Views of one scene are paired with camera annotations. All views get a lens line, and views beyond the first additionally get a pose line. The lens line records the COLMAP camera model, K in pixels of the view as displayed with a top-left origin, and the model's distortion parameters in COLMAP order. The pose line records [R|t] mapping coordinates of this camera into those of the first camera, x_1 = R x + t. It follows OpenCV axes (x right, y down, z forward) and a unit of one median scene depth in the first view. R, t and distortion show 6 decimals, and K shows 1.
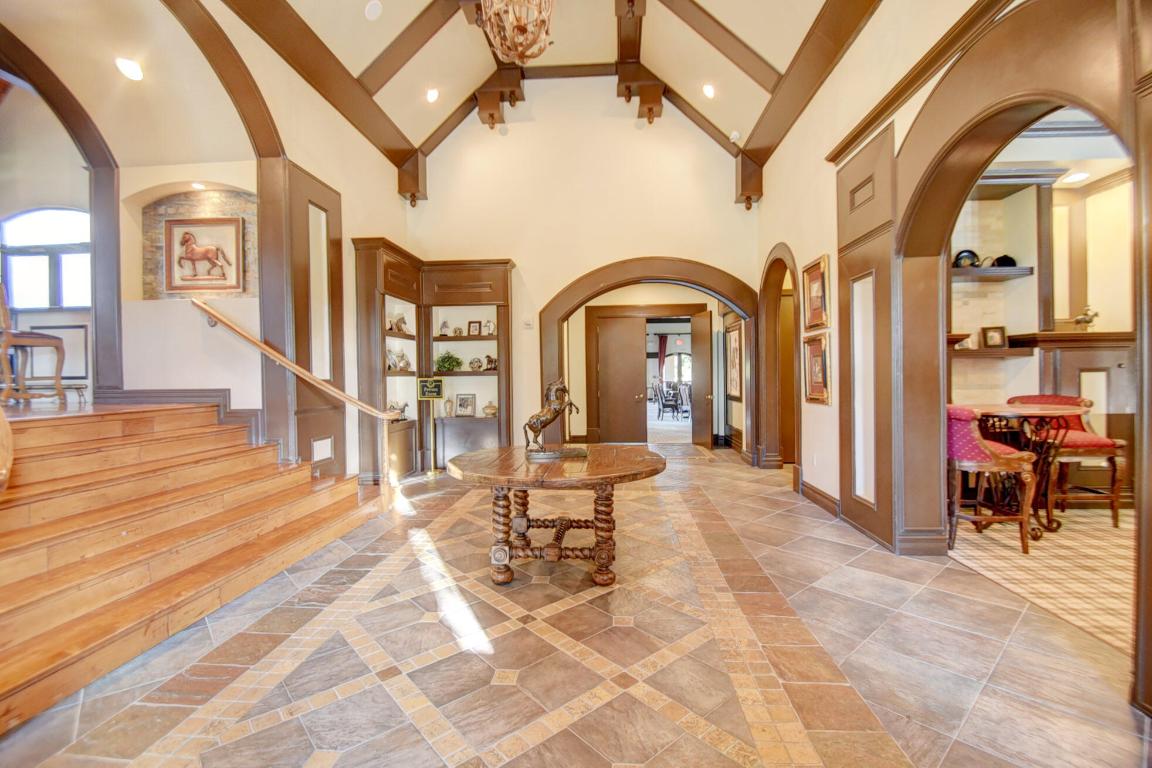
lens RADIAL K [[515.2, 0, 579.3], [0, 515.2, 375.8], [0, 0, 1]] dist [-0.002327, -0.000353]
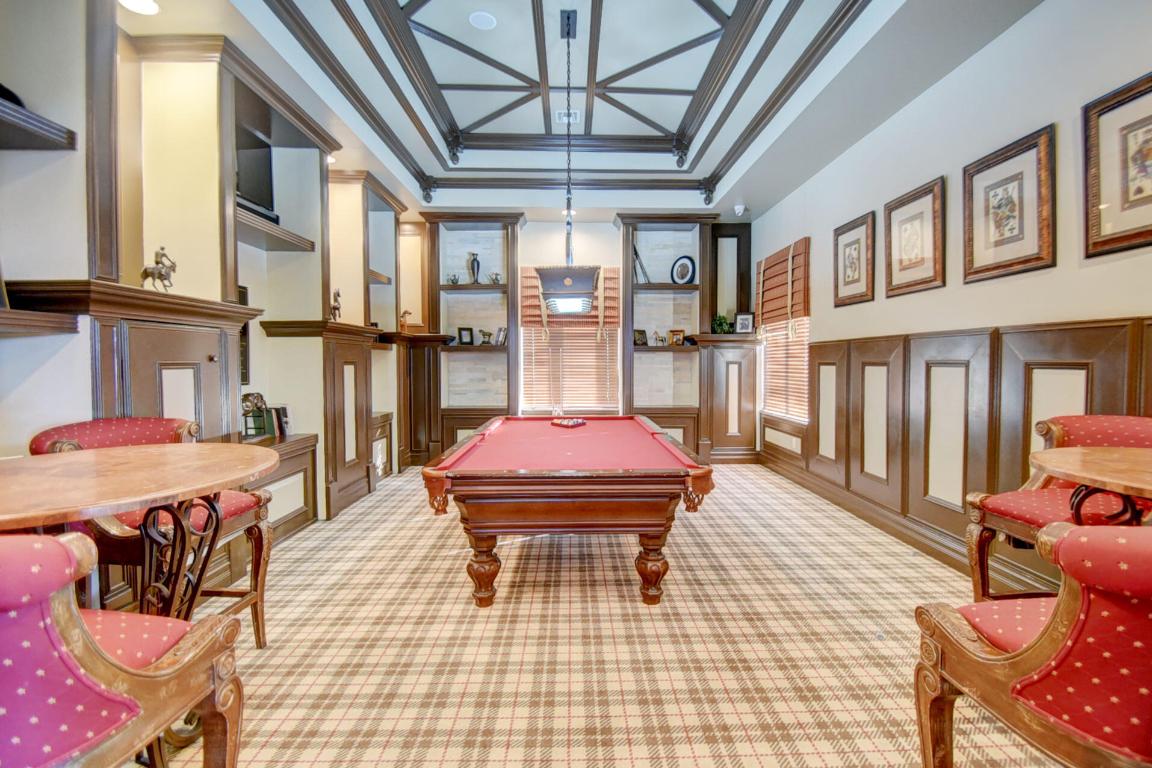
lens RADIAL K [[515.2, 0, 579.3], [0, 515.2, 375.8], [0, 0, 1]] dist [-0.002327, -0.000353]
pose [[-0.093118, -0.012276, 0.995579, 0.399425], [0.002161, 0.999919, 0.012532, -0.006222], [-0.995653, 0.003318, -0.093084, 0.609518]]
